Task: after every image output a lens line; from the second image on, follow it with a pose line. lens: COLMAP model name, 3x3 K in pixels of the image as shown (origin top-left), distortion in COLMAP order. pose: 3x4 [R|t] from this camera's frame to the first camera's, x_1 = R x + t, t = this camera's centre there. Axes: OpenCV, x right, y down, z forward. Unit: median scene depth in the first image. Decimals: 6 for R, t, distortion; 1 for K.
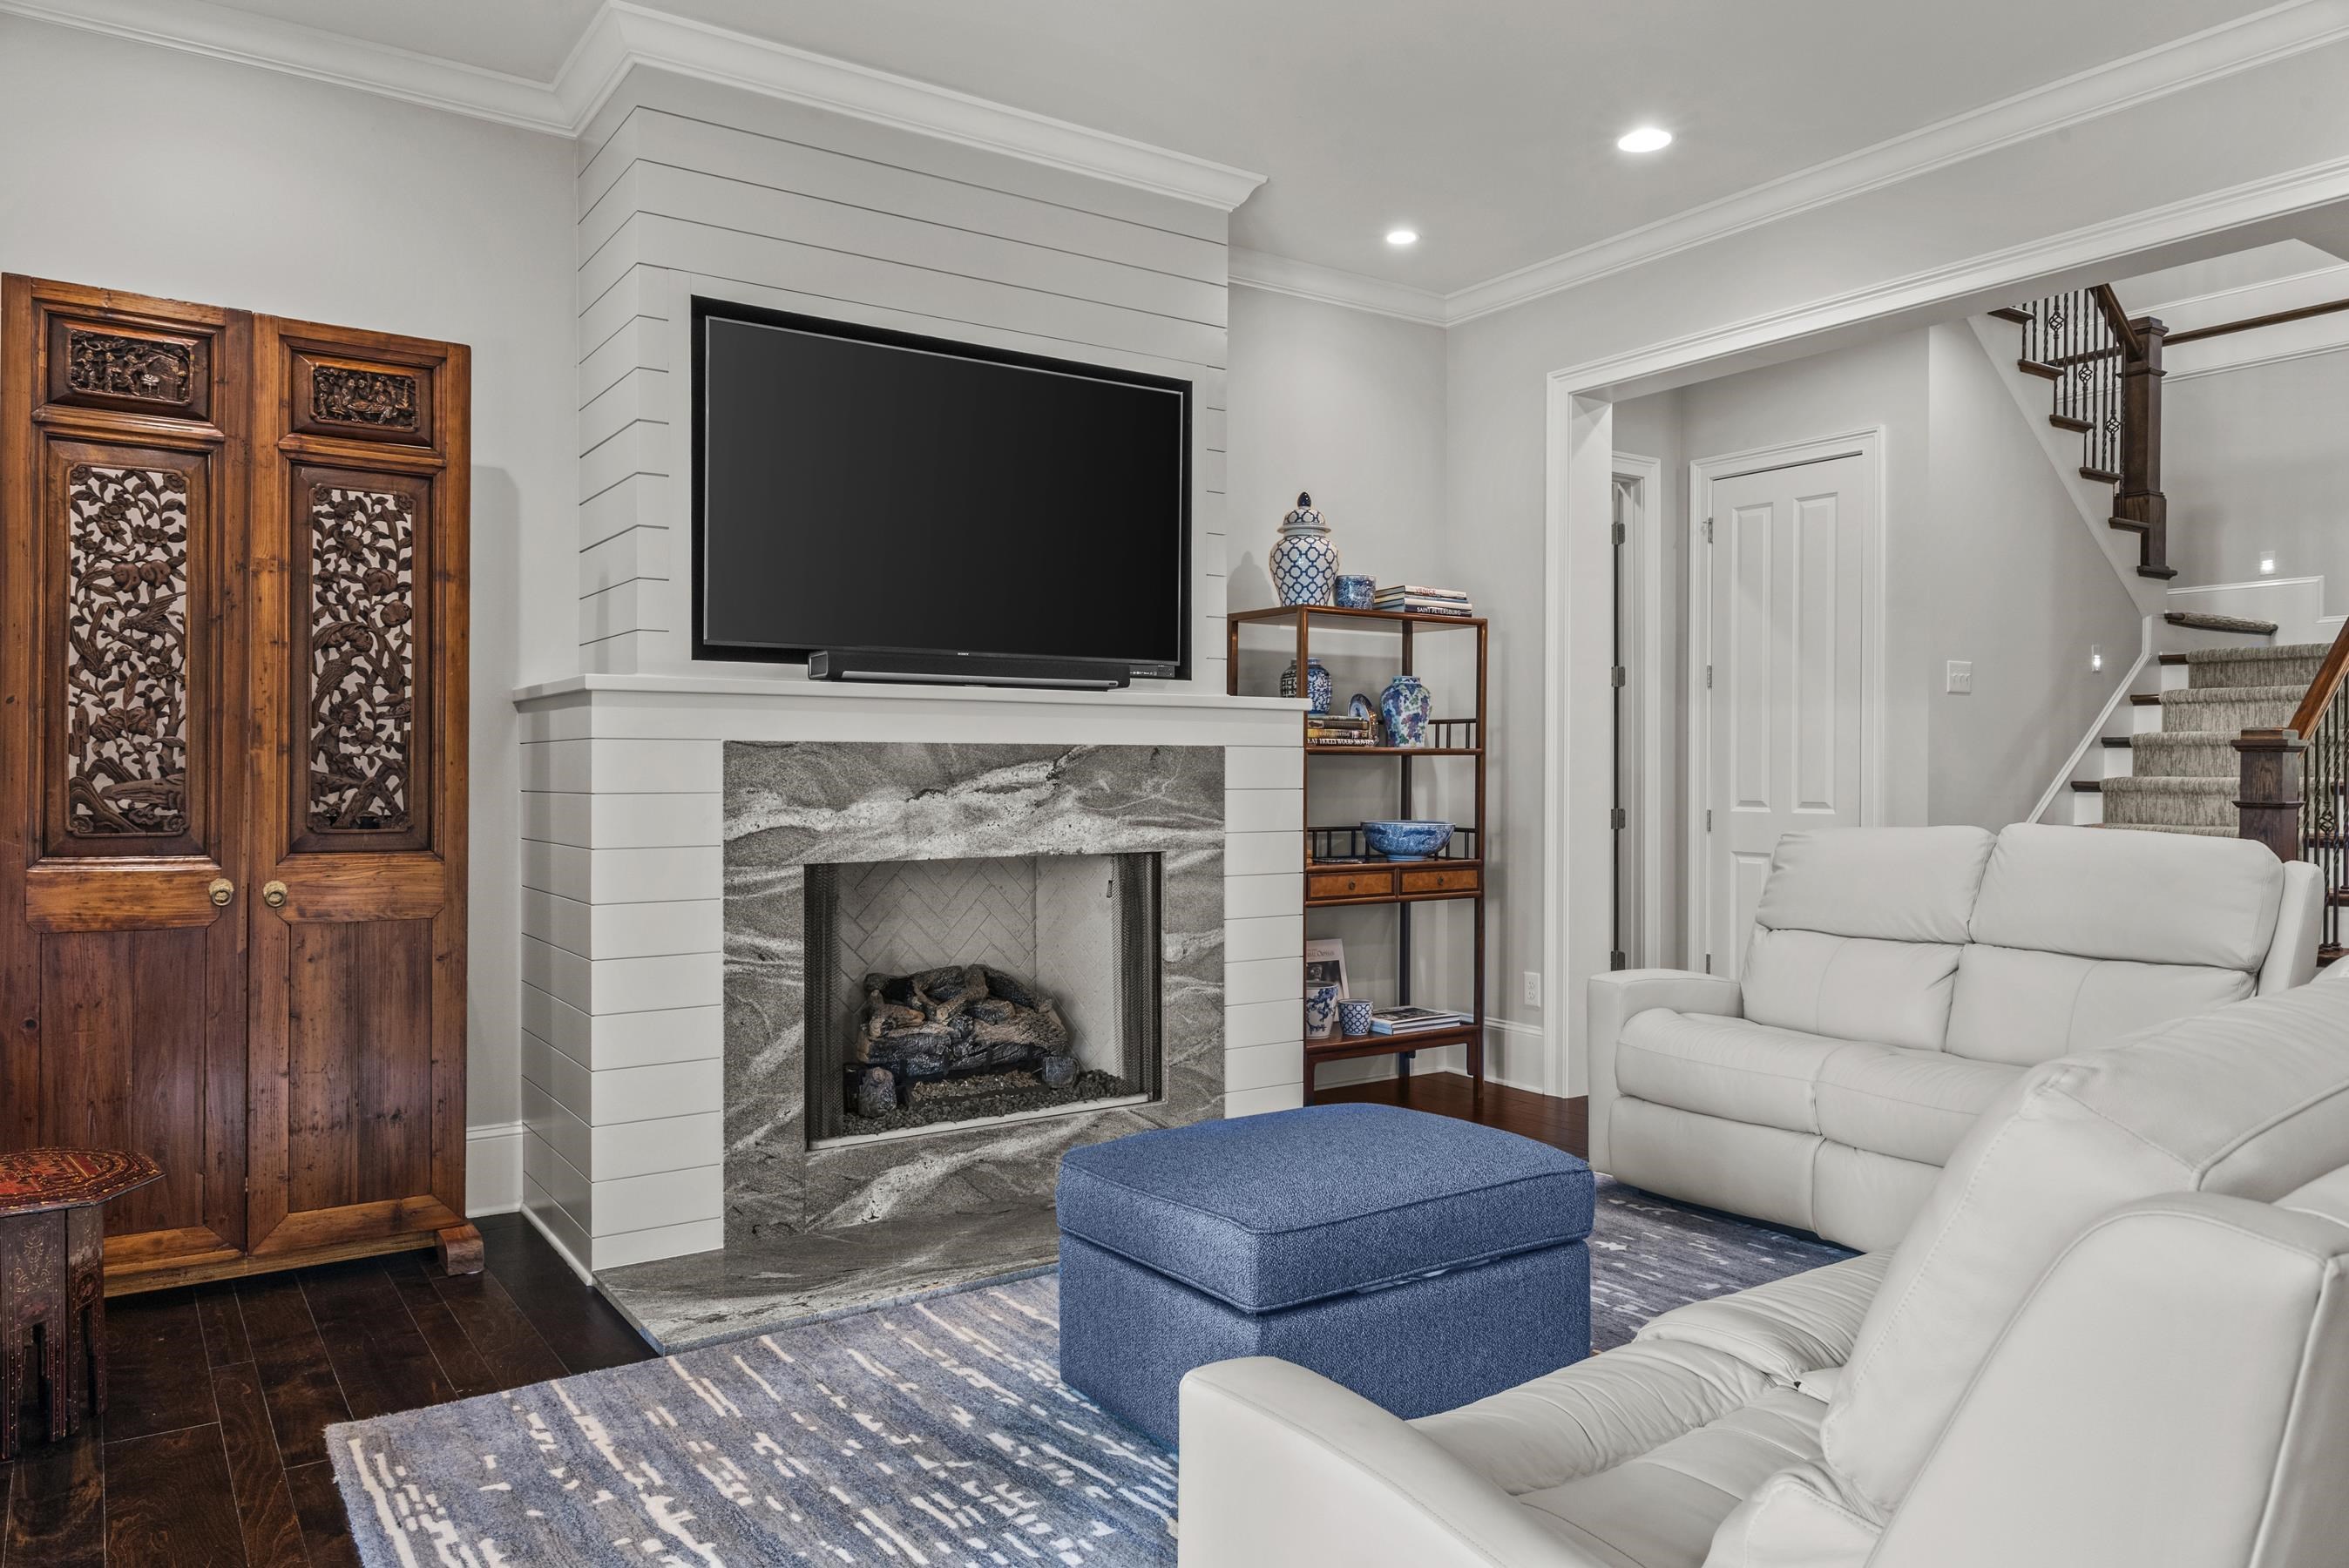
lens RADIAL K [[1605.9, 0, 1170.9], [0, 1605.9, 775.8], [0, 0, 1]] dist [0.005781, 0.000310]
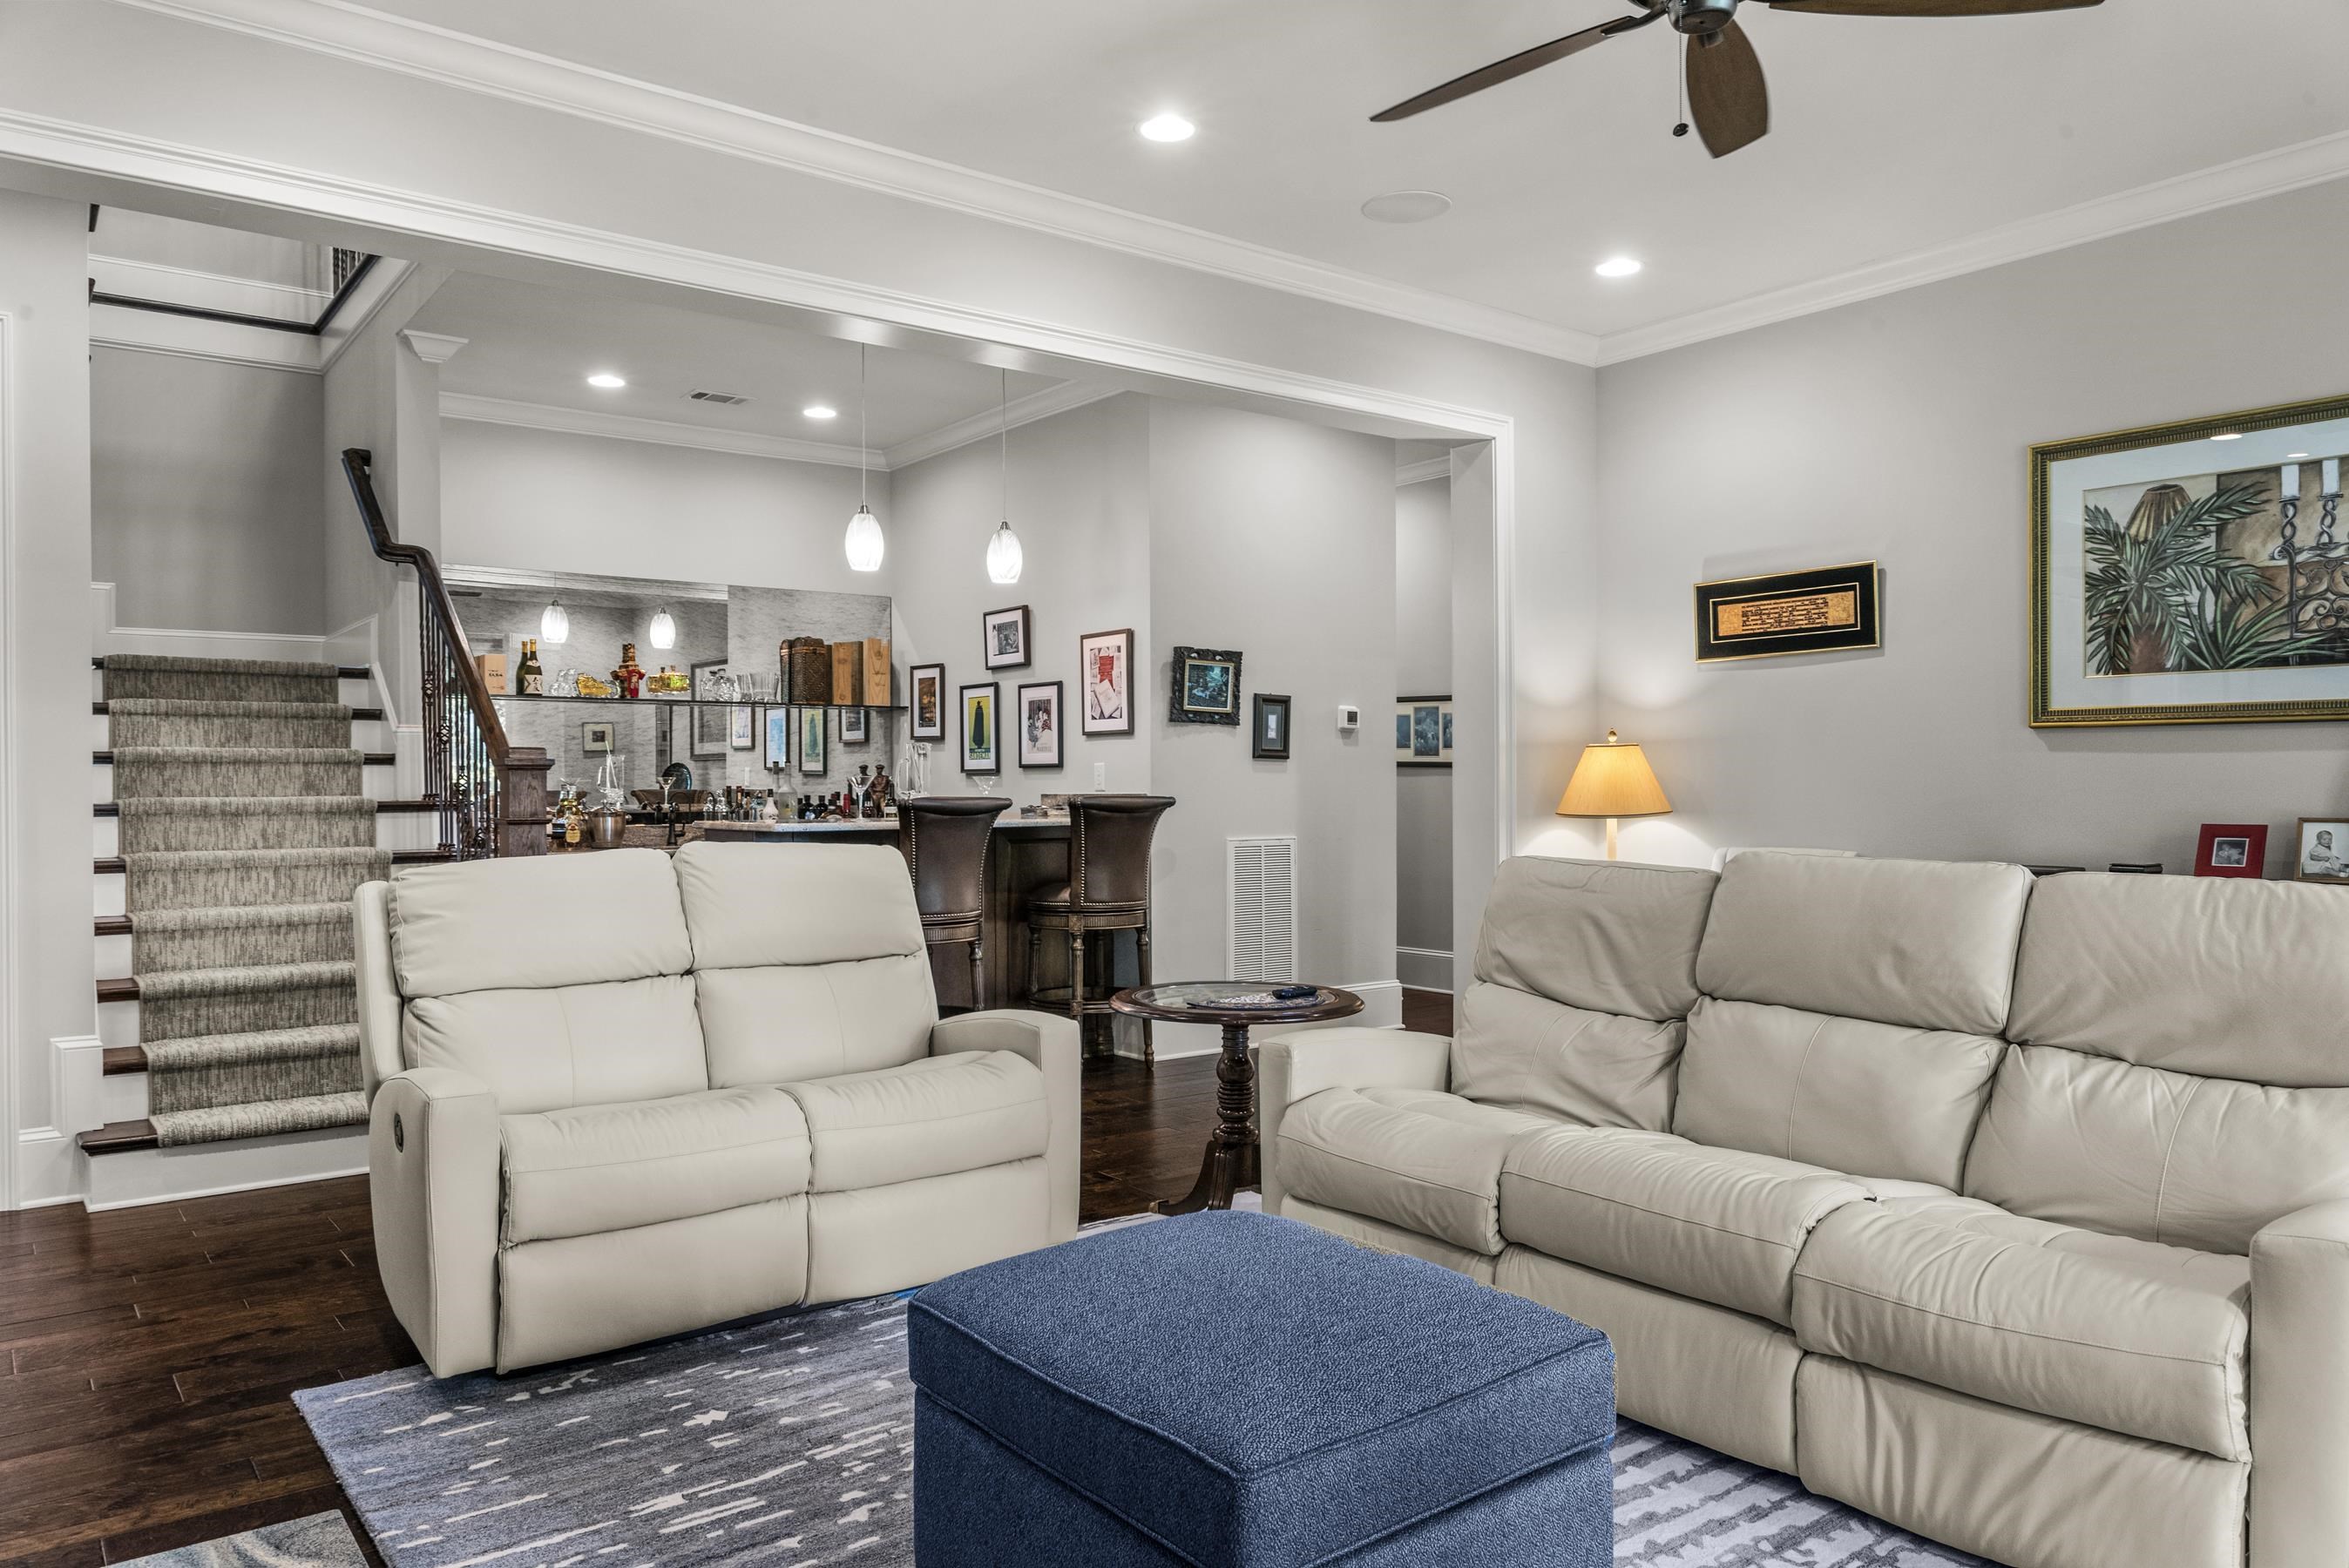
lens RADIAL K [[1605.9, 0, 1170.4], [0, 1605.9, 782.9], [0, 0, 1]] dist [0.005781, 0.000310]
pose [[-0.056264, -0.005202, 0.998402, -0.312211], [0.010718, 0.999926, 0.005814, -0.006851], [-0.998358, 0.011028, -0.056204, 0.513889]]
